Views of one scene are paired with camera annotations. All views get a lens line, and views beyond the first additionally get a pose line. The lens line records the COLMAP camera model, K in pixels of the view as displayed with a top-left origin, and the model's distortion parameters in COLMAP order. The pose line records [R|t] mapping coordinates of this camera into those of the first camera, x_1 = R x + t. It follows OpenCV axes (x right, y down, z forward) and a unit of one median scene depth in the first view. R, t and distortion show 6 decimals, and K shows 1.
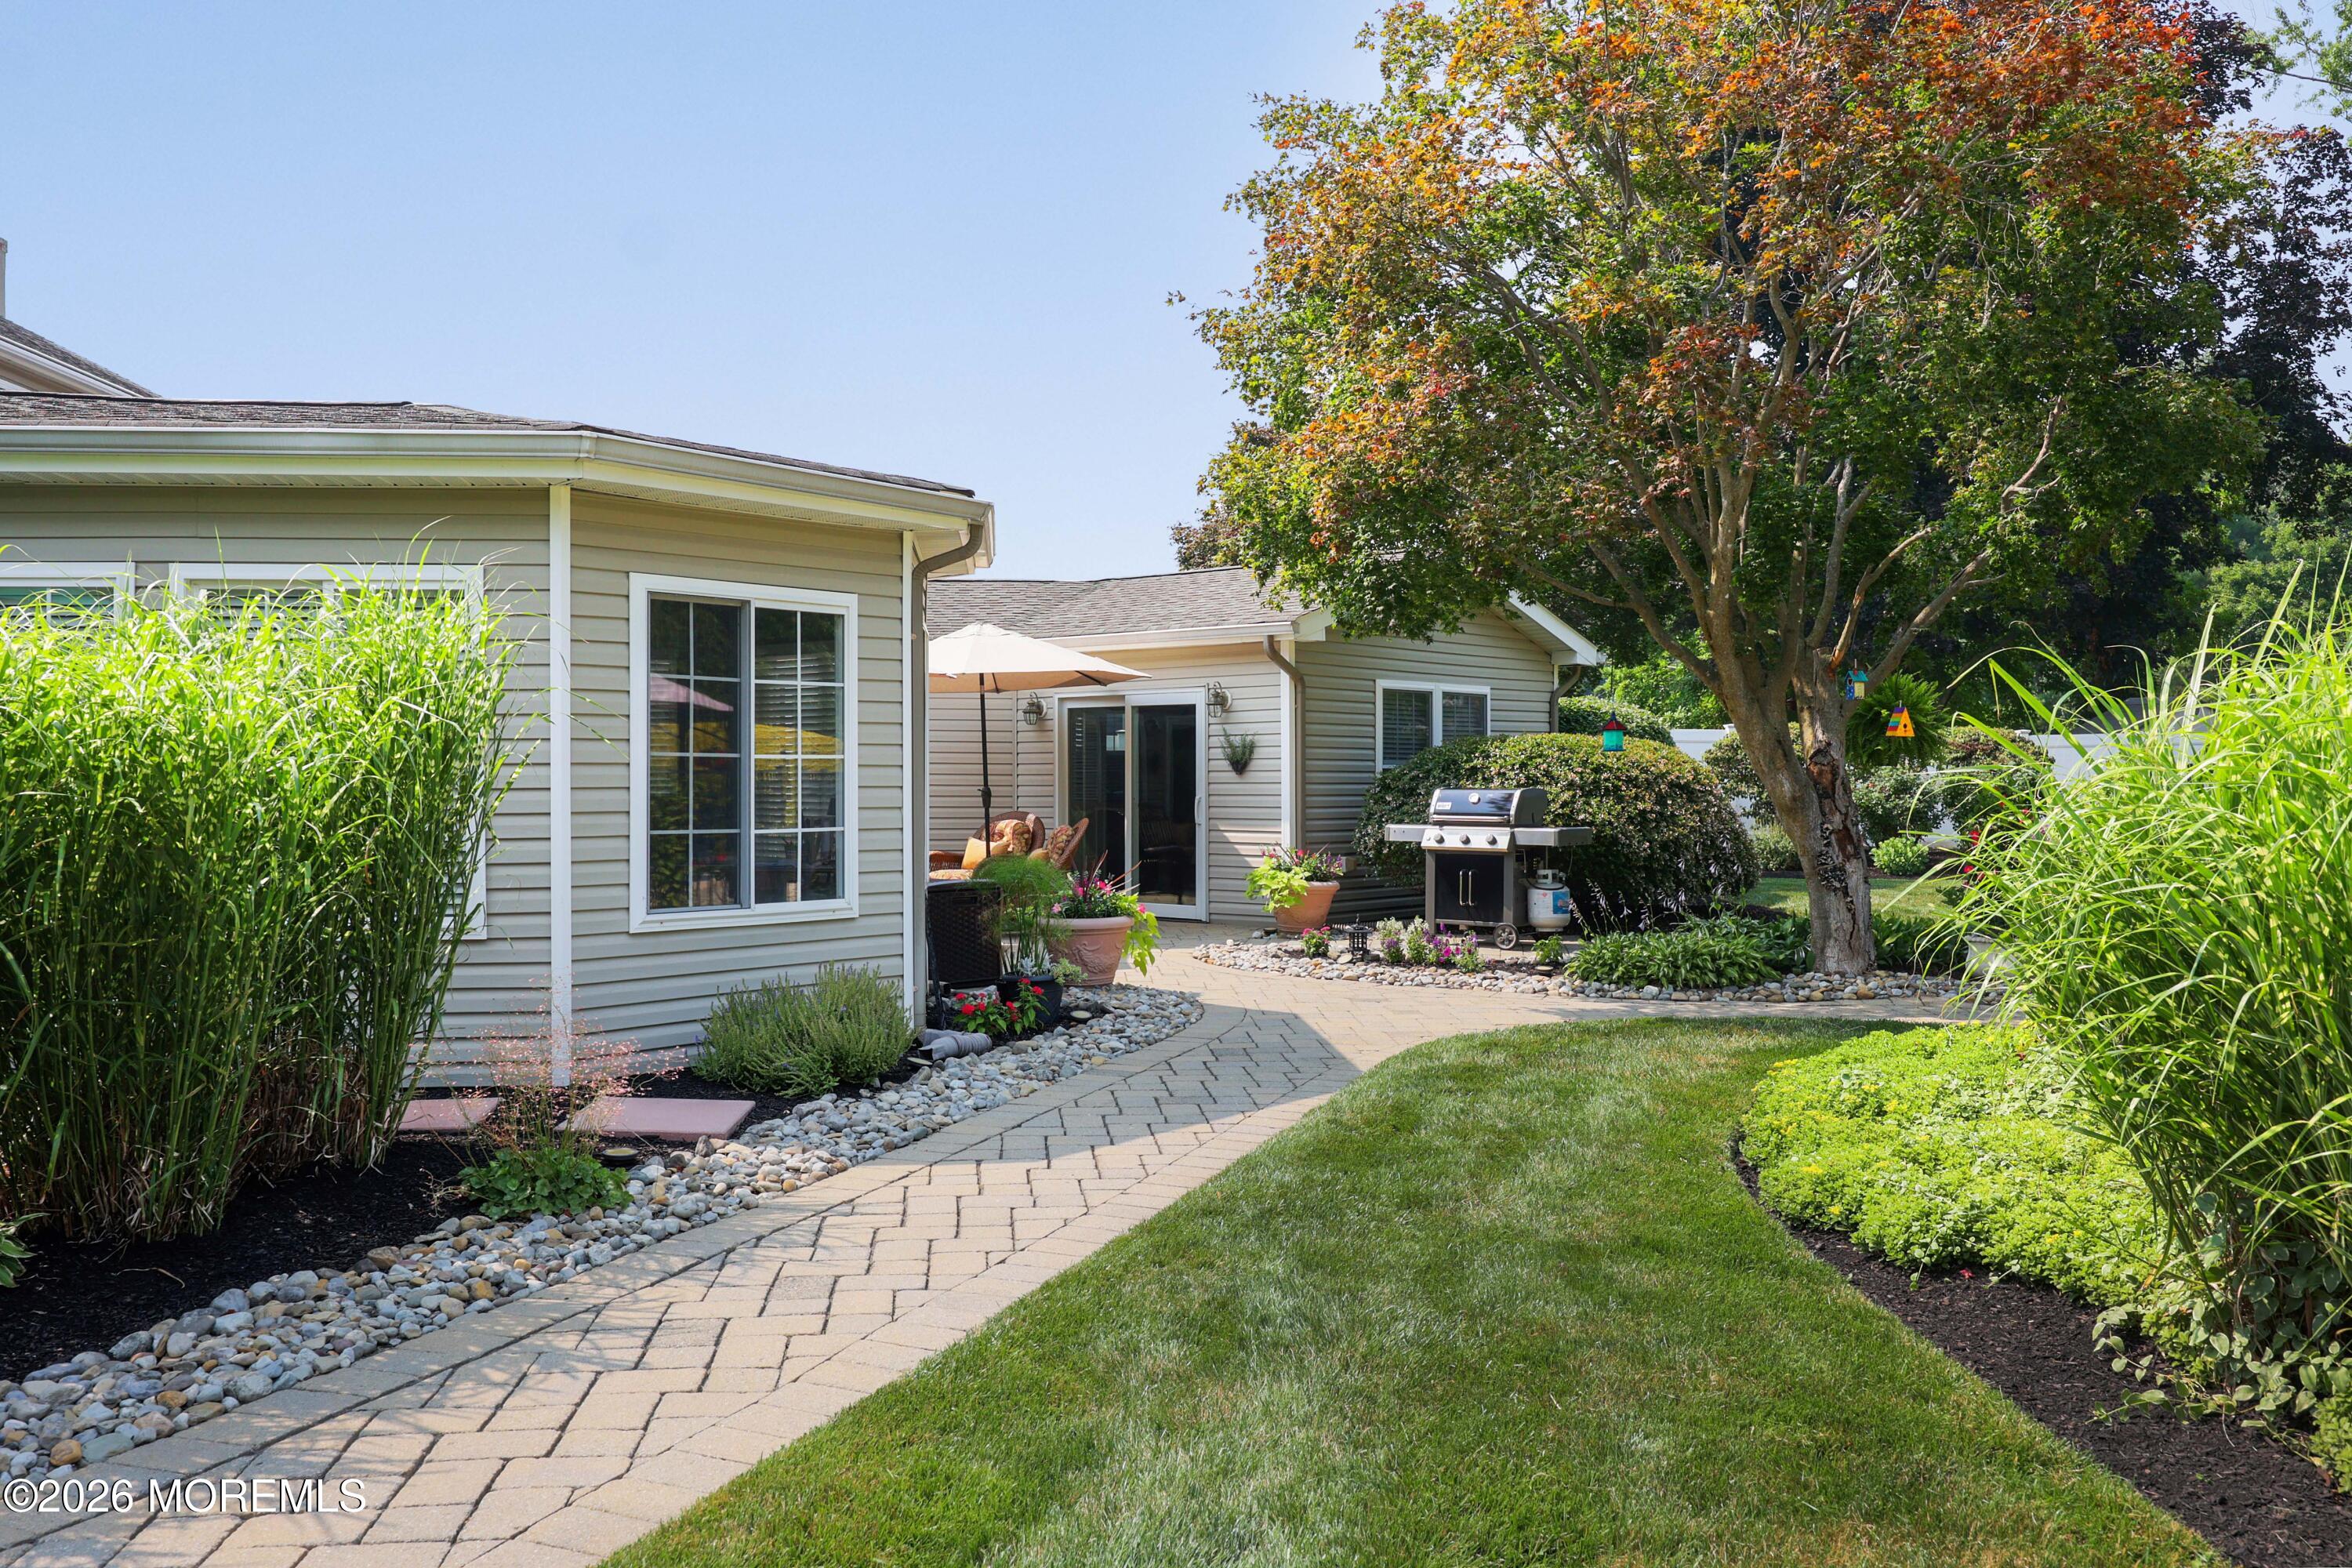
lens RADIAL K [[1842.8, 0, 1176.0], [0, 1842.8, 784.0], [0, 0, 1]] dist [-0.001649, -0.000779]
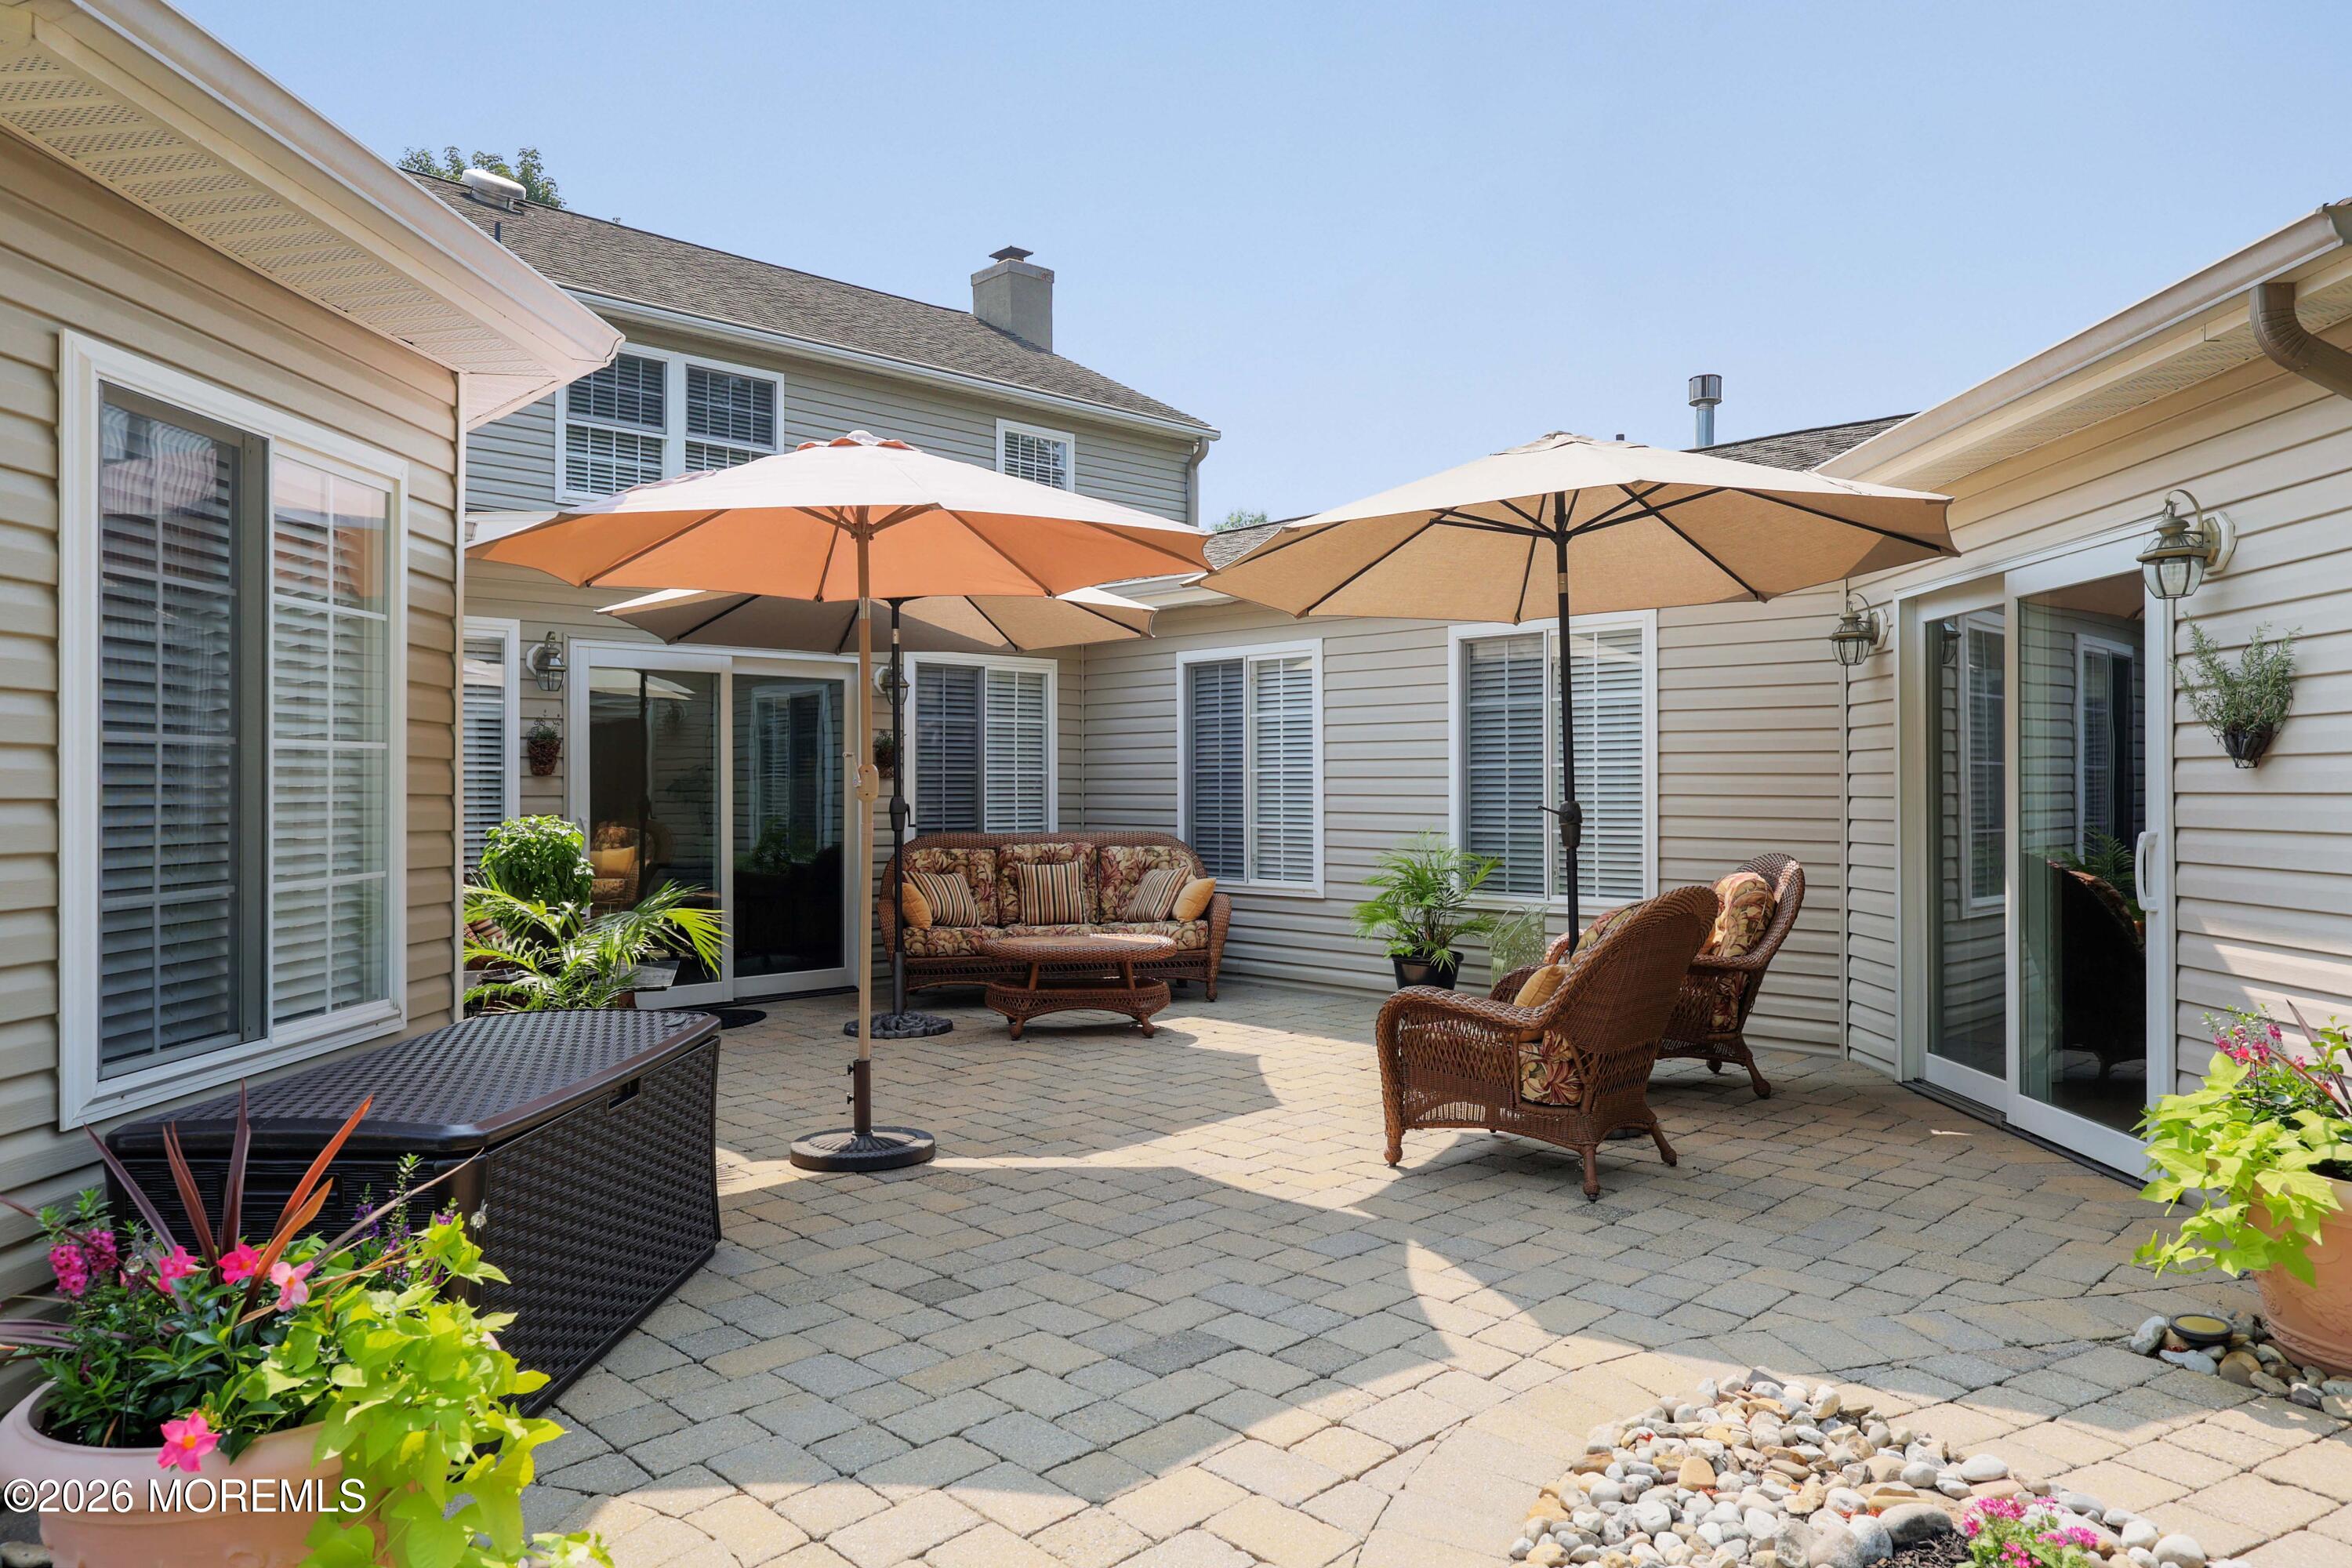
lens RADIAL K [[1551.4, 0, 1188.5], [0, 1551.4, 779.5], [0, 0, 1]] dist [0.002509, -0.000030]
pose [[0.634391, -0.005418, -0.772993, 0.139233], [-0.000578, 0.999972, -0.007484, -0.001379], [0.773012, 0.005195, 0.634370, 0.757621]]
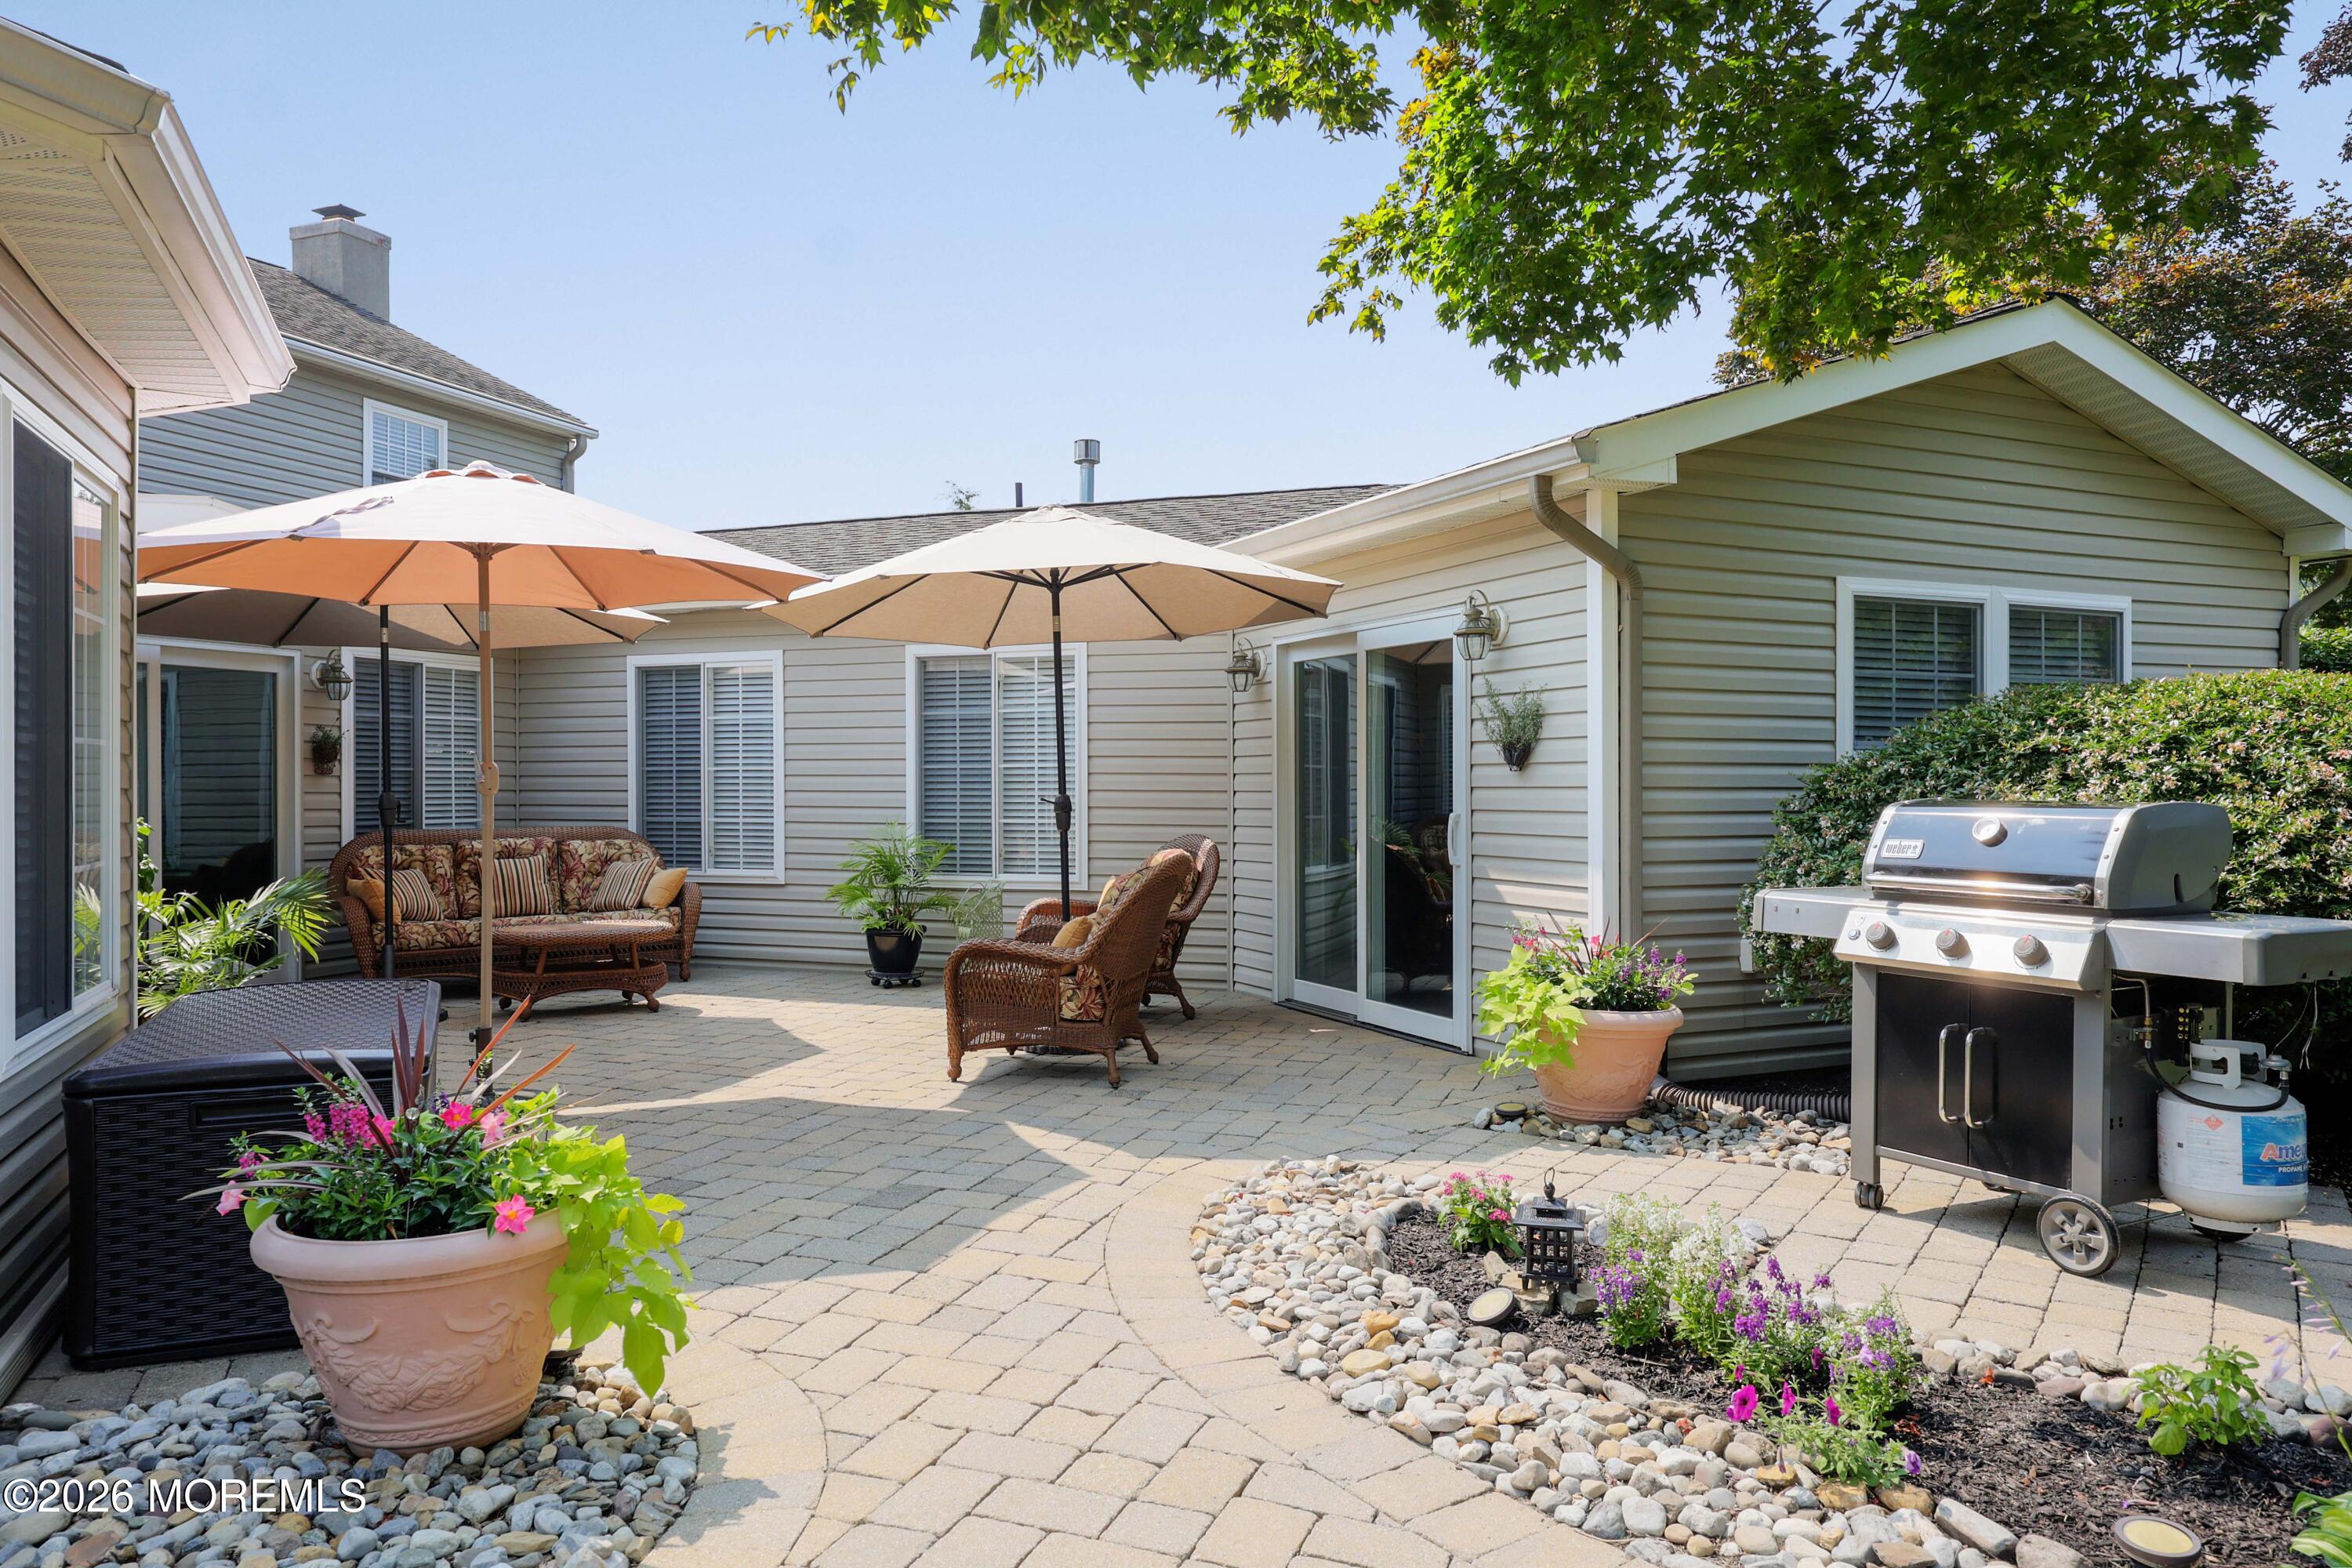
lens RADIAL K [[1544.3, 0, 1168.1], [0, 1544.3, 791.2], [0, 0, 1]] dist [-0.002691, 0.000149]
pose [[0.903378, 0.000270, -0.428846, 0.142625], [-0.000088, 1.000000, 0.000444, -0.000083], [0.428846, -0.000363, 0.903378, 0.638219]]
